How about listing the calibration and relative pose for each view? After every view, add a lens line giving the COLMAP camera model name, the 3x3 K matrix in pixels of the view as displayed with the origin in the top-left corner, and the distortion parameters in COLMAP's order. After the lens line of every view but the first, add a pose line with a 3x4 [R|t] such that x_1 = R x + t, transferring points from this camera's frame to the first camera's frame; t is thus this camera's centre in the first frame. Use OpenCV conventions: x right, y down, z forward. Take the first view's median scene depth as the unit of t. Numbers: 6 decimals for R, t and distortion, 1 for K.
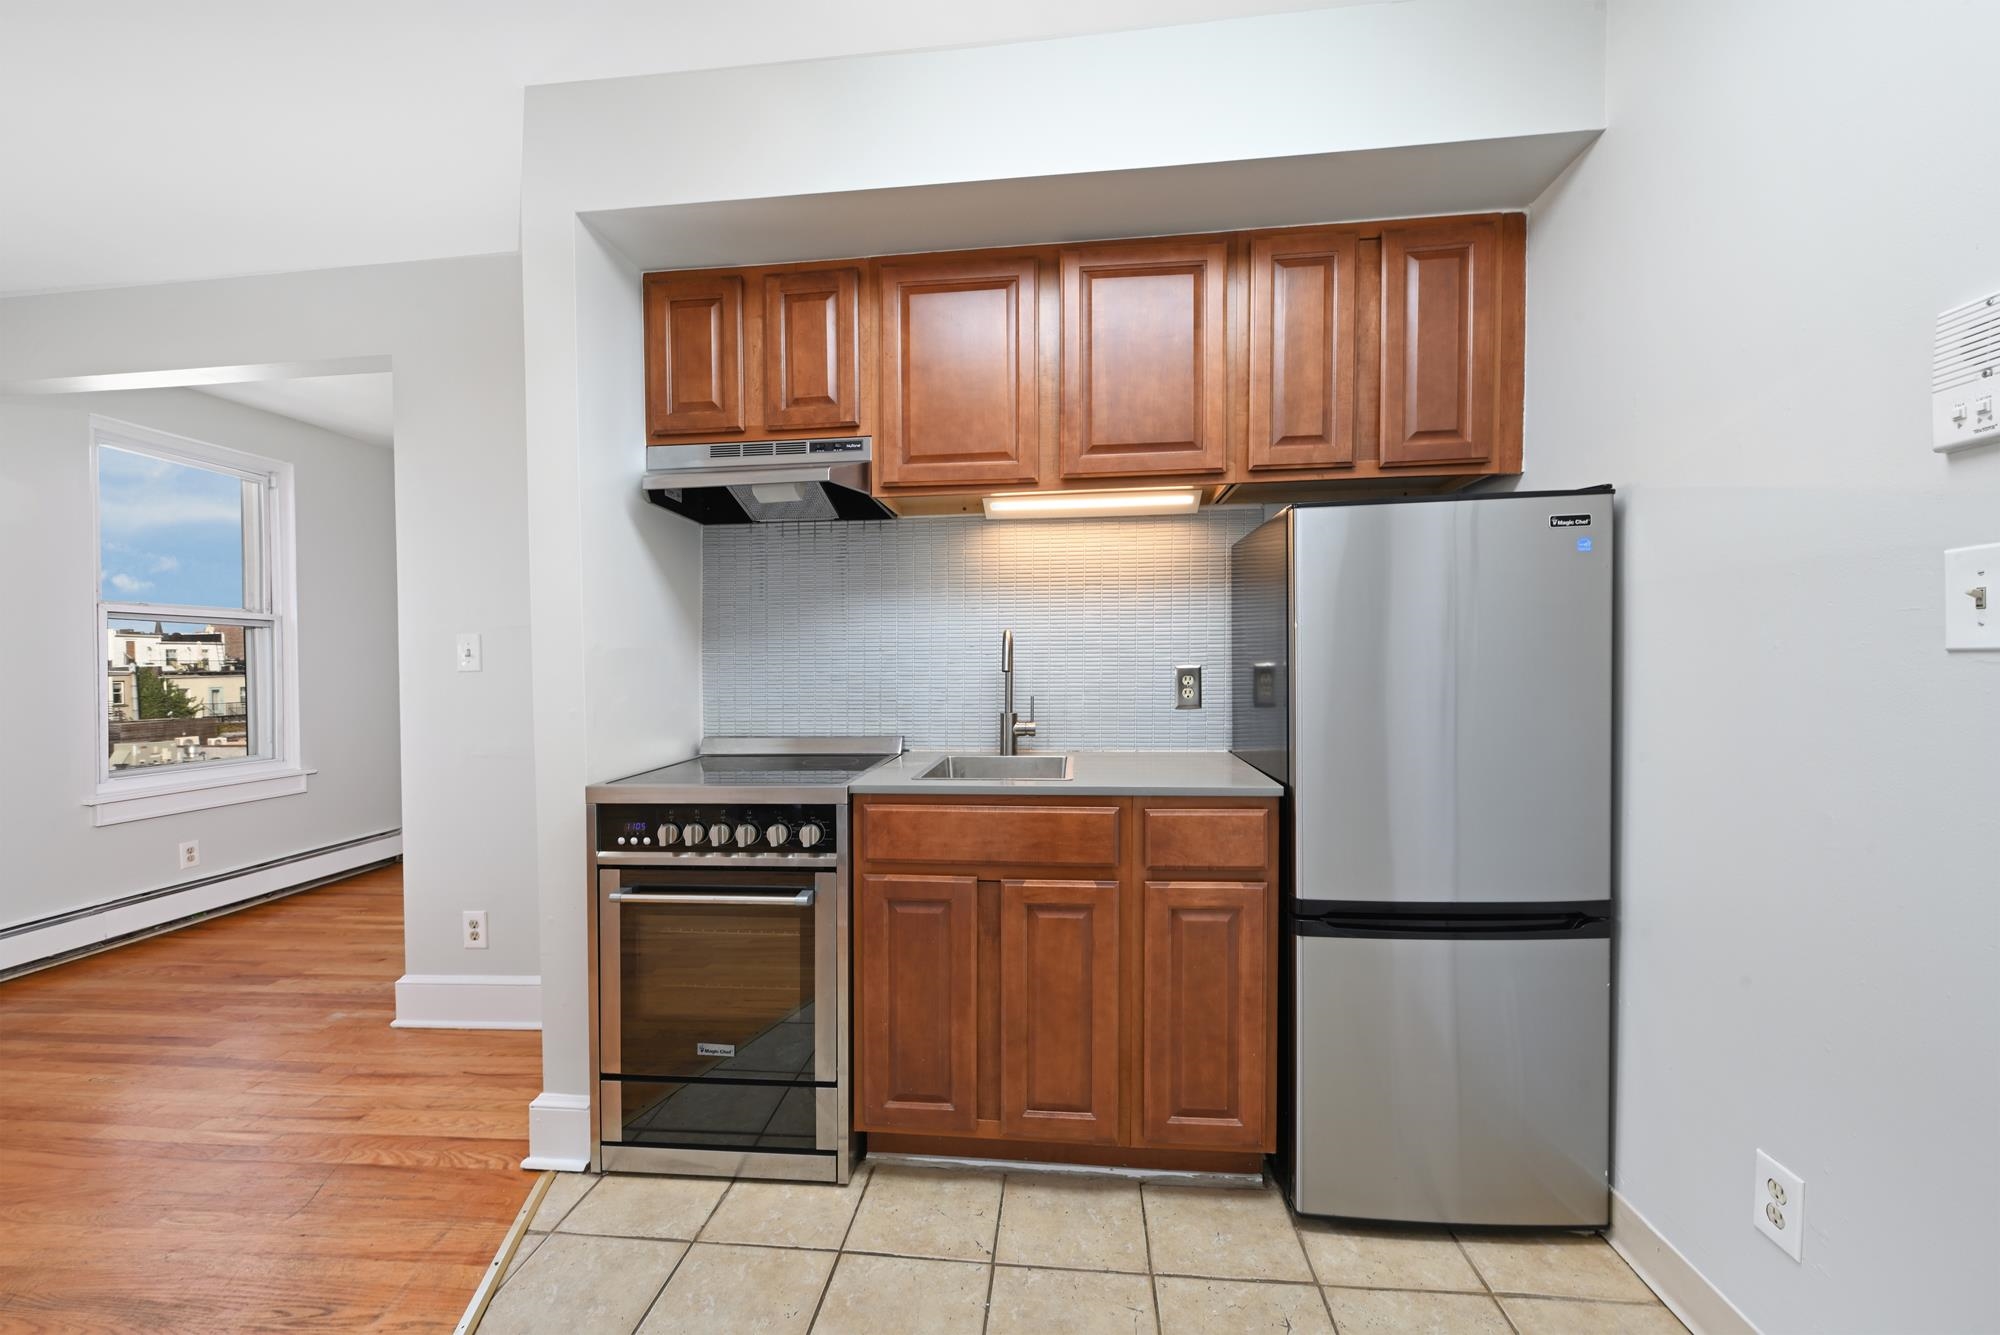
lens RADIAL K [[789.6, 0, 1010.4], [0, 789.6, 677.7], [0, 0, 1]] dist [-0.008774, 0.001440]
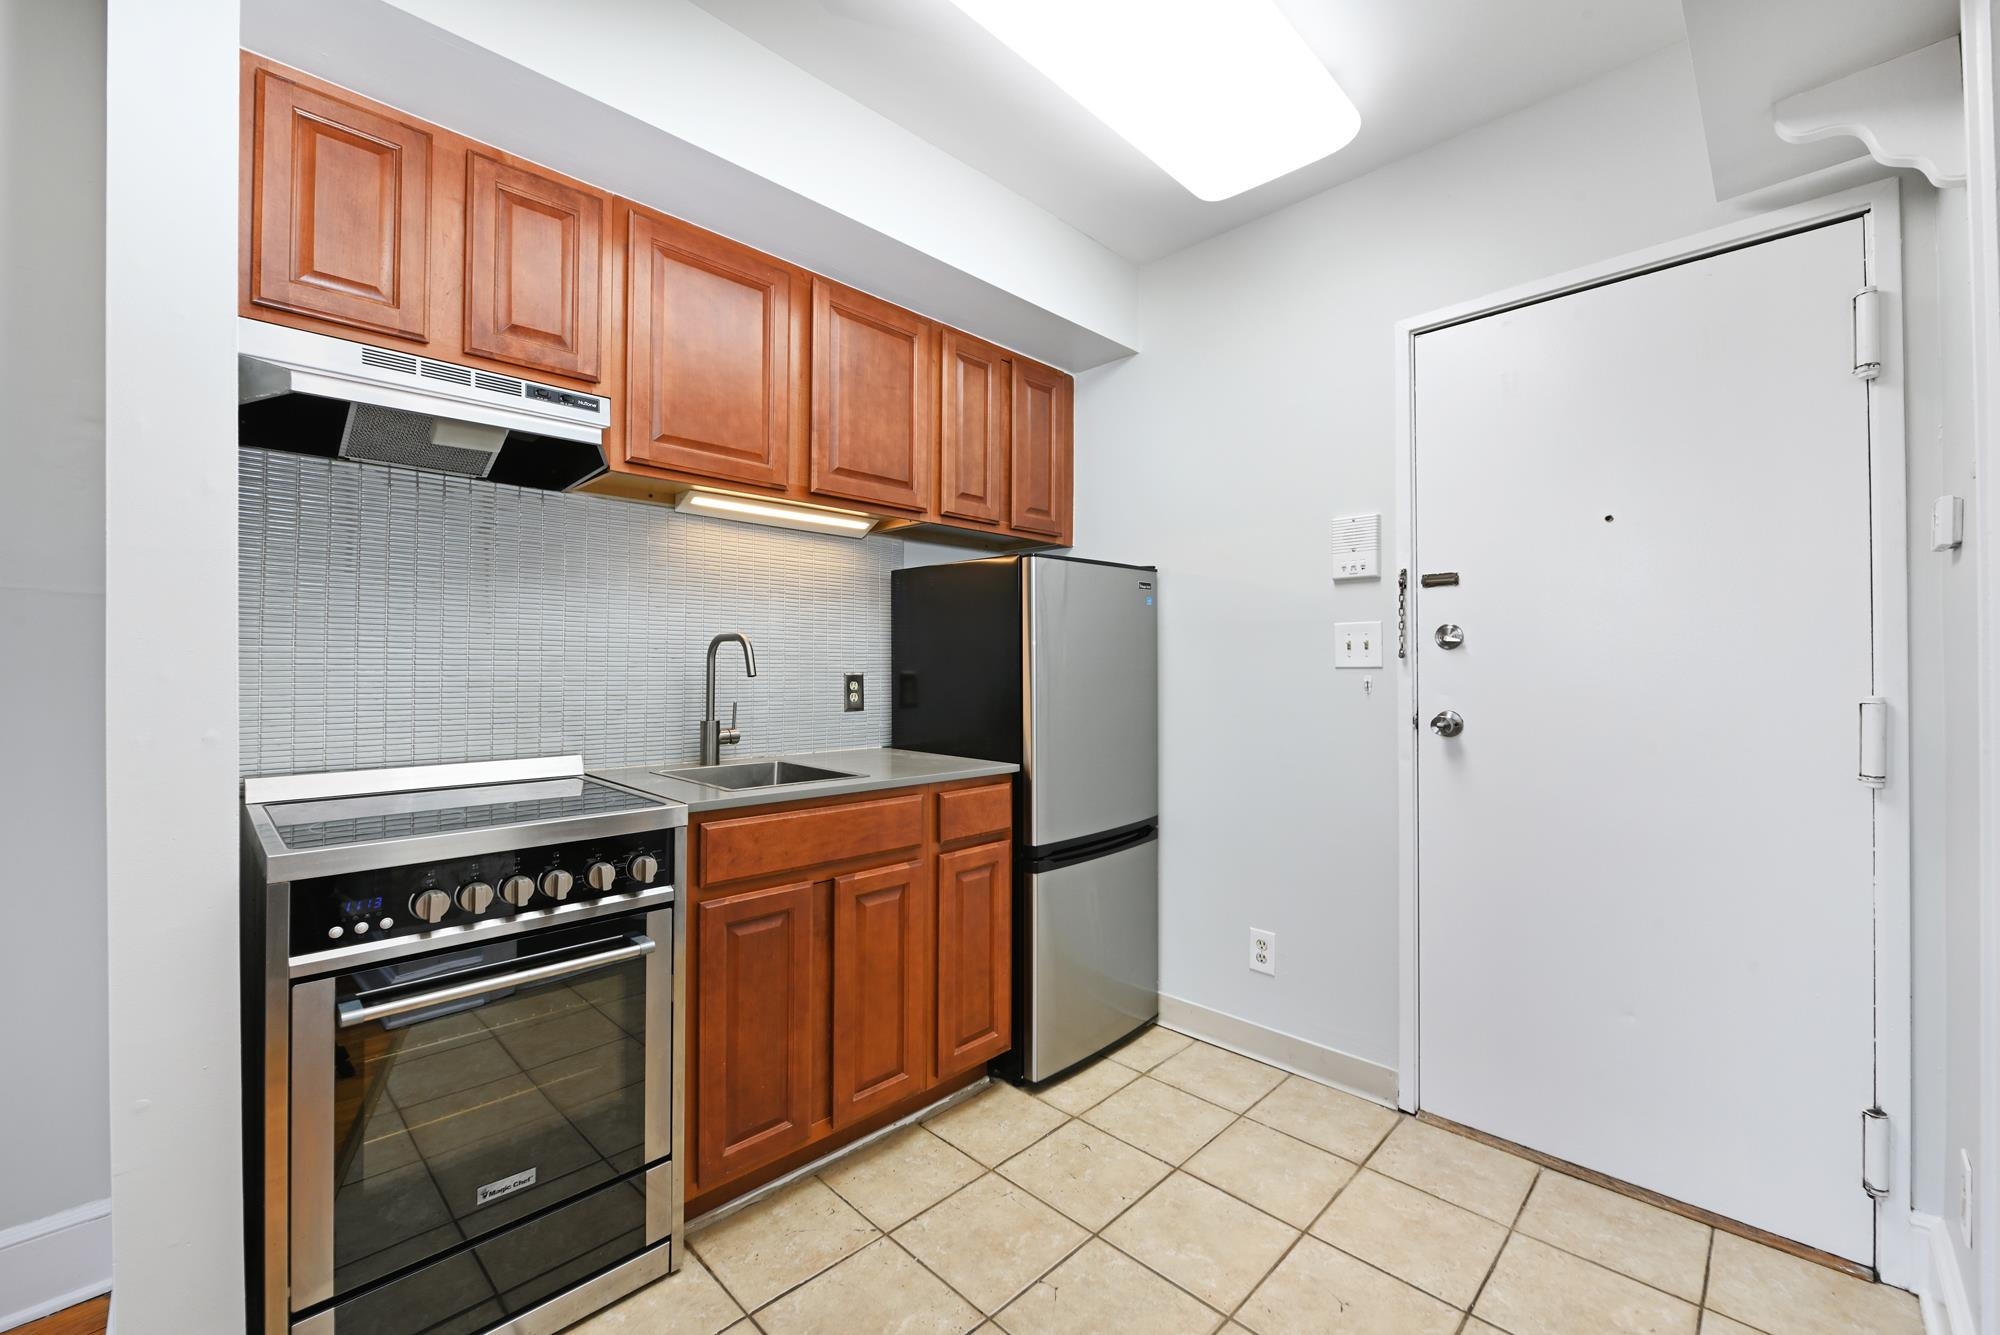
lens RADIAL K [[789.6, 0, 998.3], [0, 789.6, 664.5], [0, 0, 1]] dist [-0.008774, 0.001440]
pose [[0.636882, 0.018660, 0.770735, -0.598796], [0.005298, 0.999578, -0.028579, 0.007505], [-0.770943, 0.022285, 0.636514, 0.151987]]
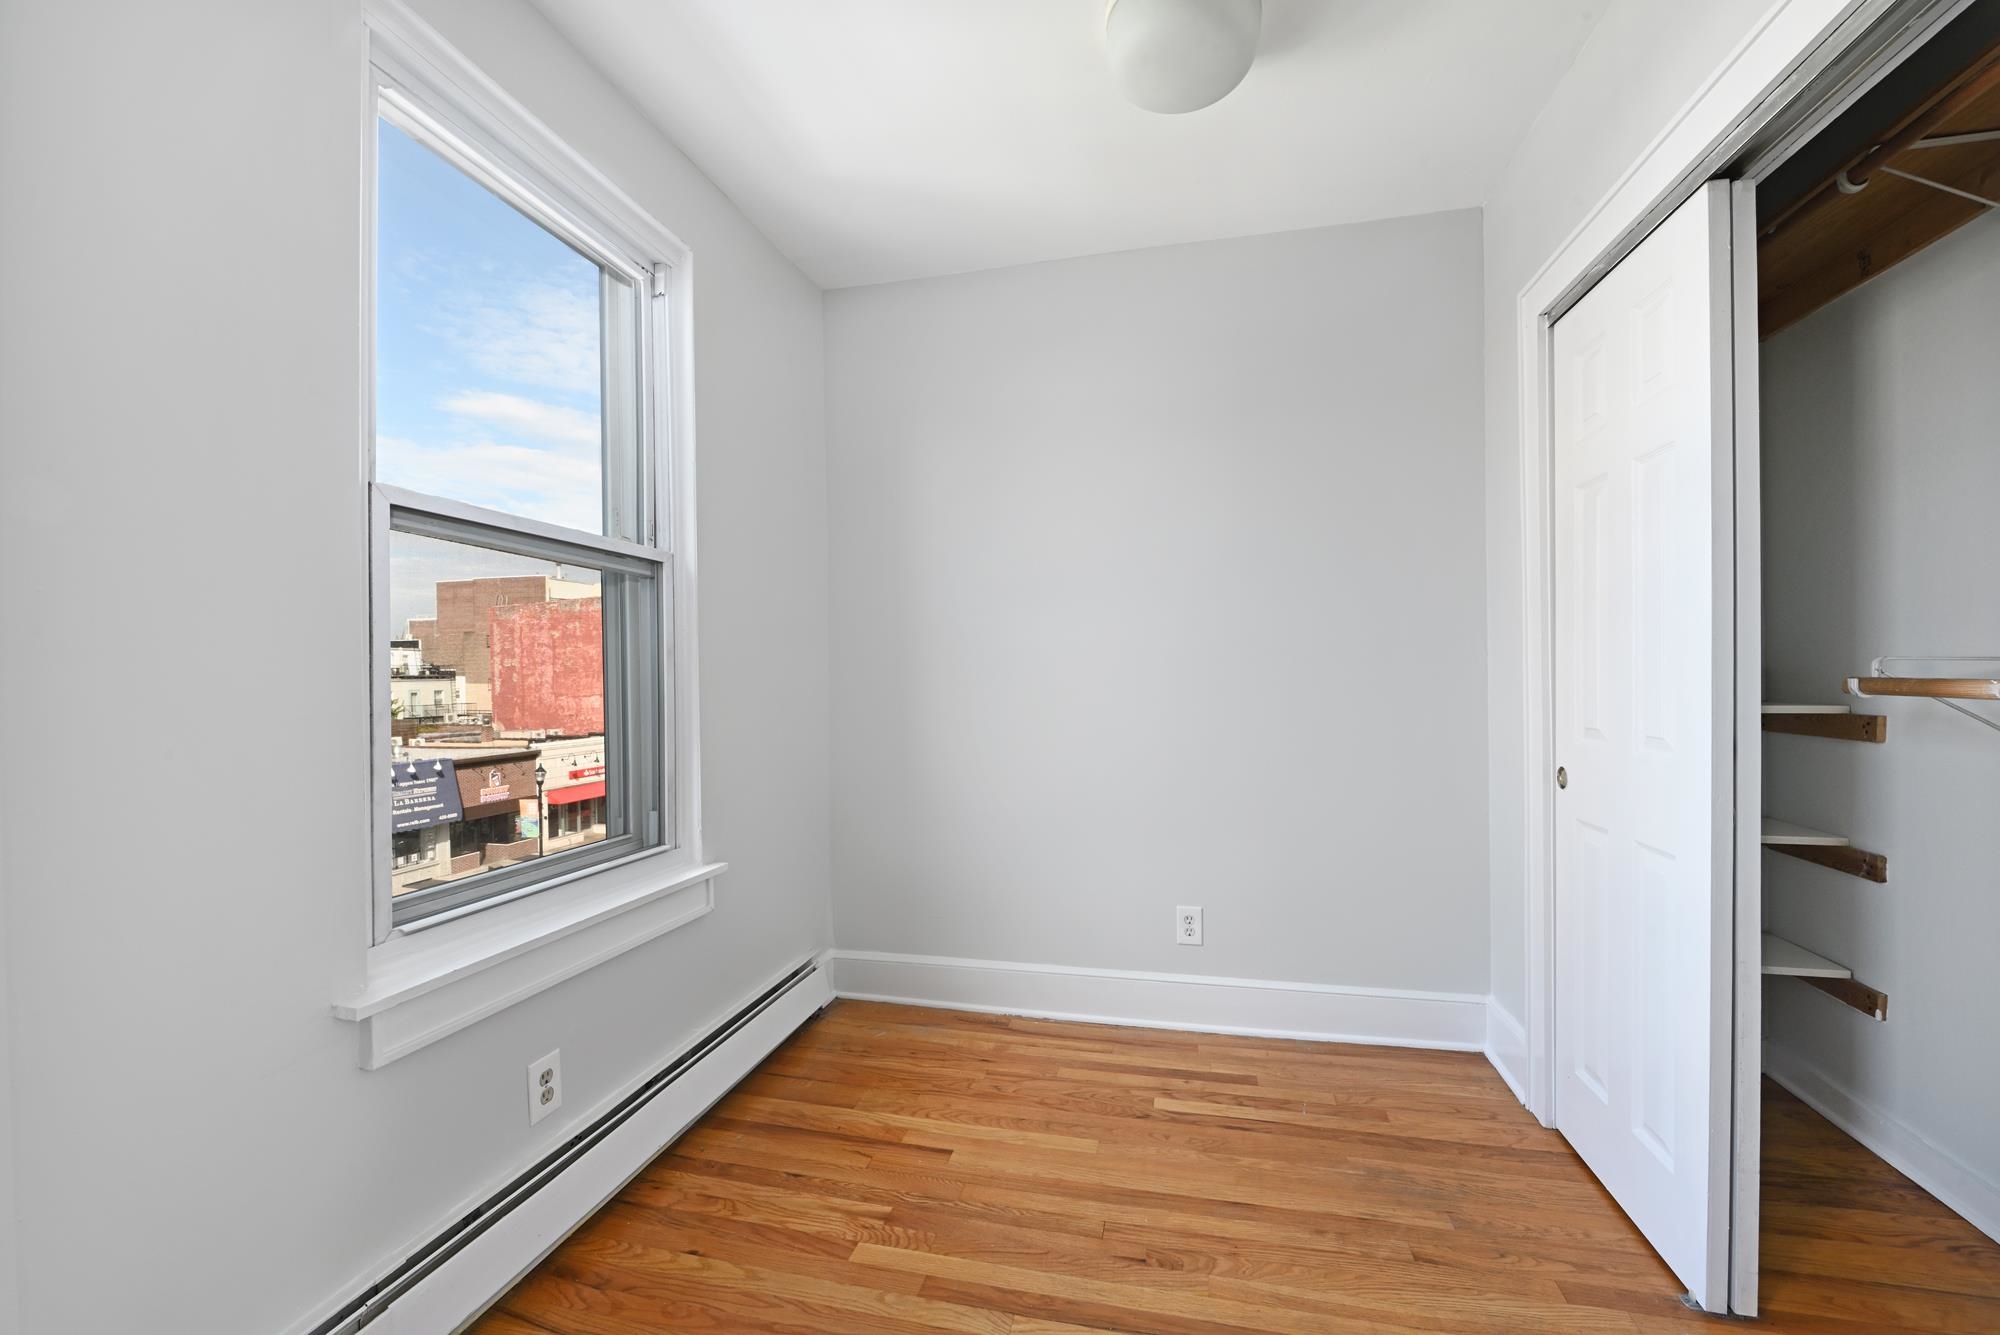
lens RADIAL K [[789.6, 0, 991.3], [0, 789.6, 698.1], [0, 0, 1]] dist [-0.008774, 0.001440]
pose [[0.988250, 0.017301, -0.151862, -1.374374], [-0.016183, 0.999832, 0.008593, 0.011908], [0.151985, -0.006034, 0.988364, 1.132171]]
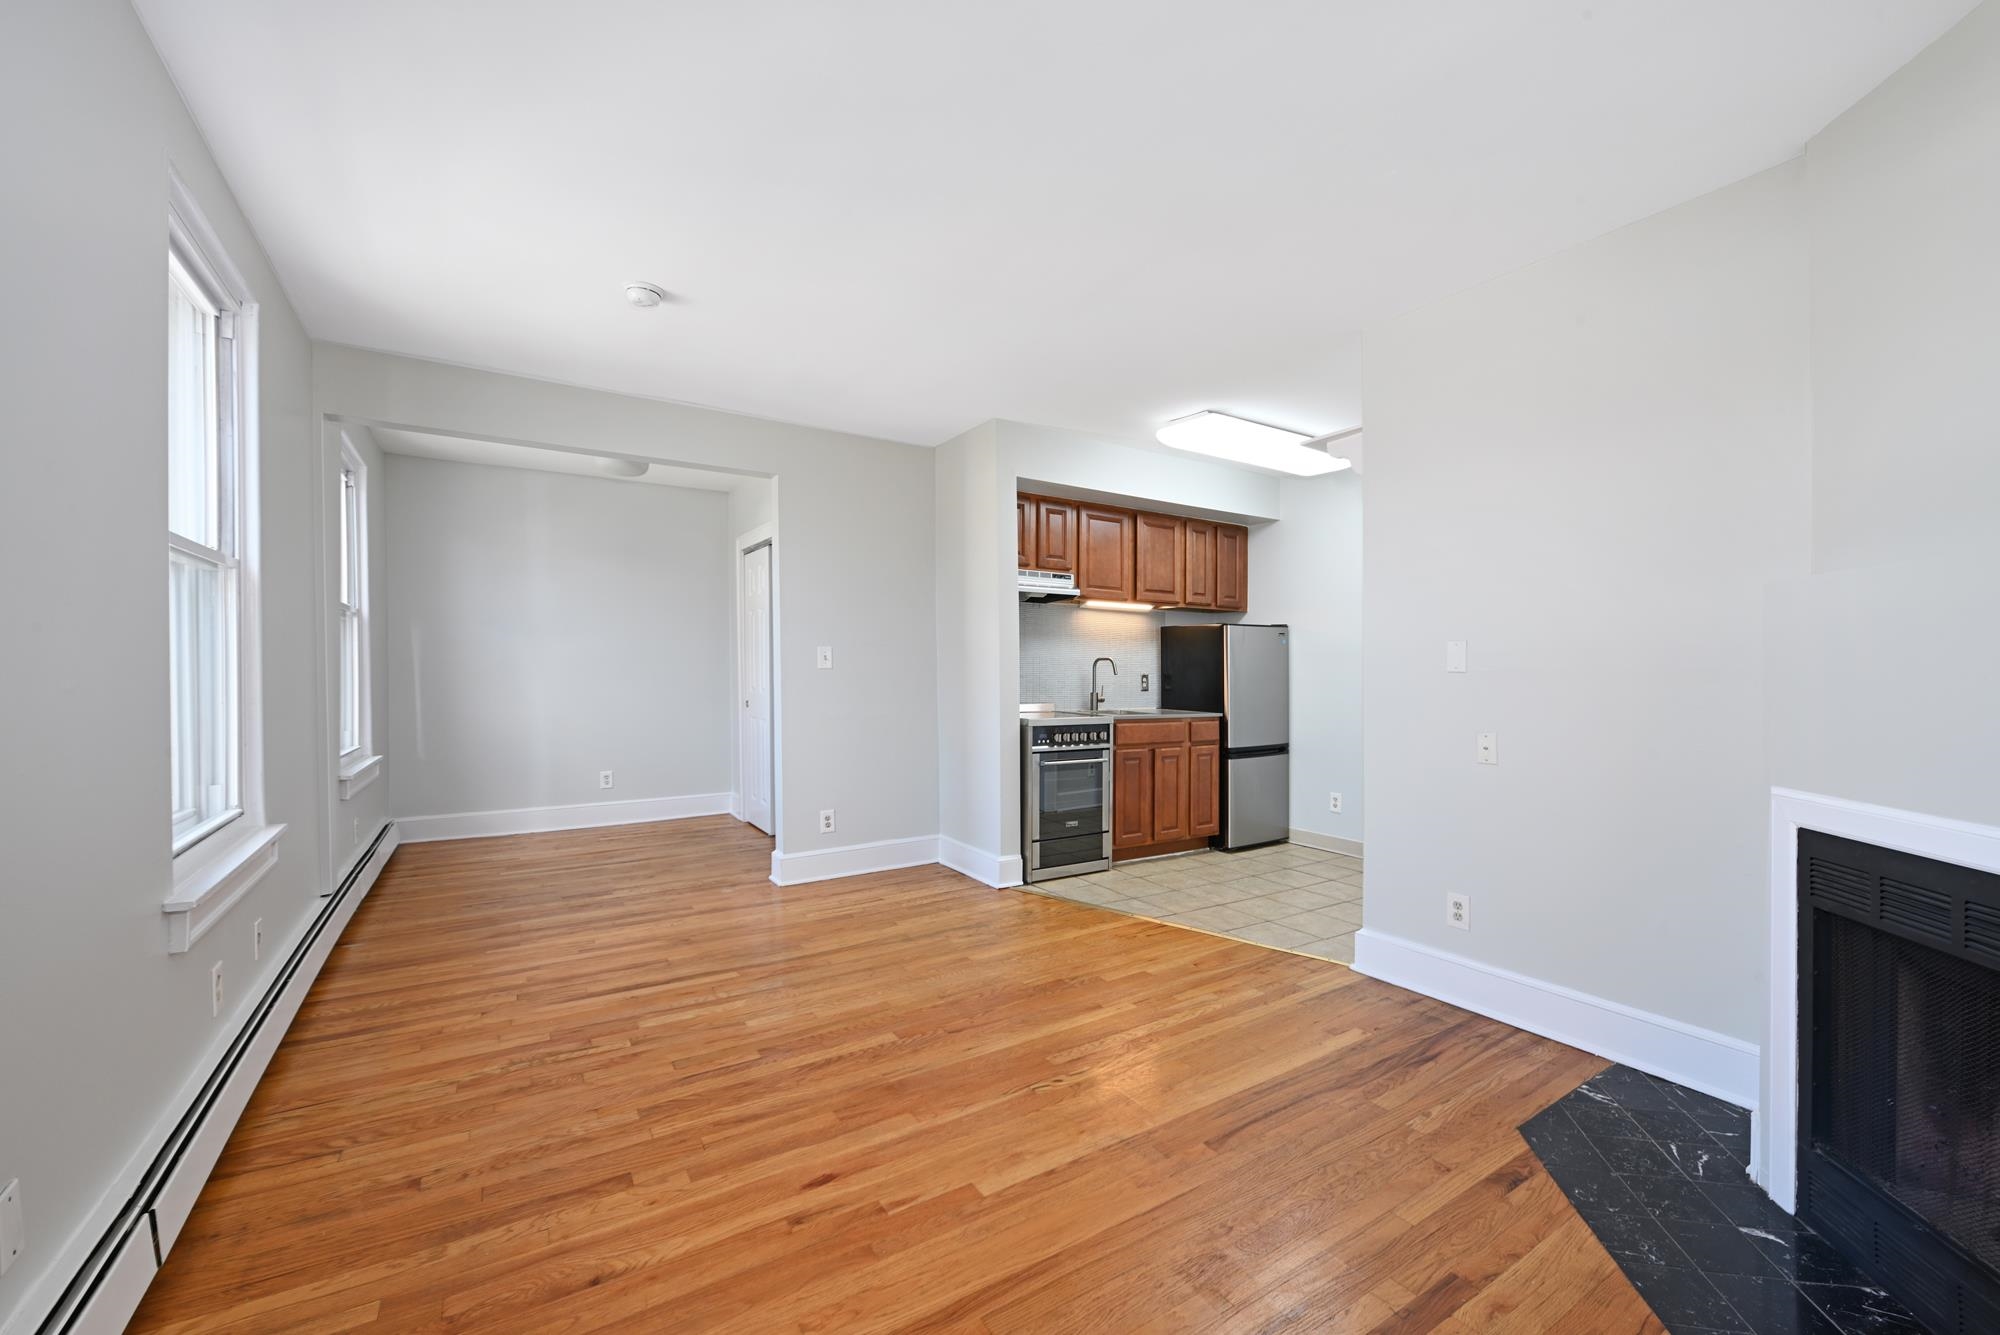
lens RADIAL K [[789.6, 0, 1023.5], [0, 789.6, 656.8], [0, 0, 1]] dist [-0.008774, 0.001440]
pose [[0.772040, 0.033219, 0.634705, -1.915335], [-0.008064, 0.999065, -0.042480, 0.046539], [-0.635522, 0.027678, 0.771586, -0.776975]]
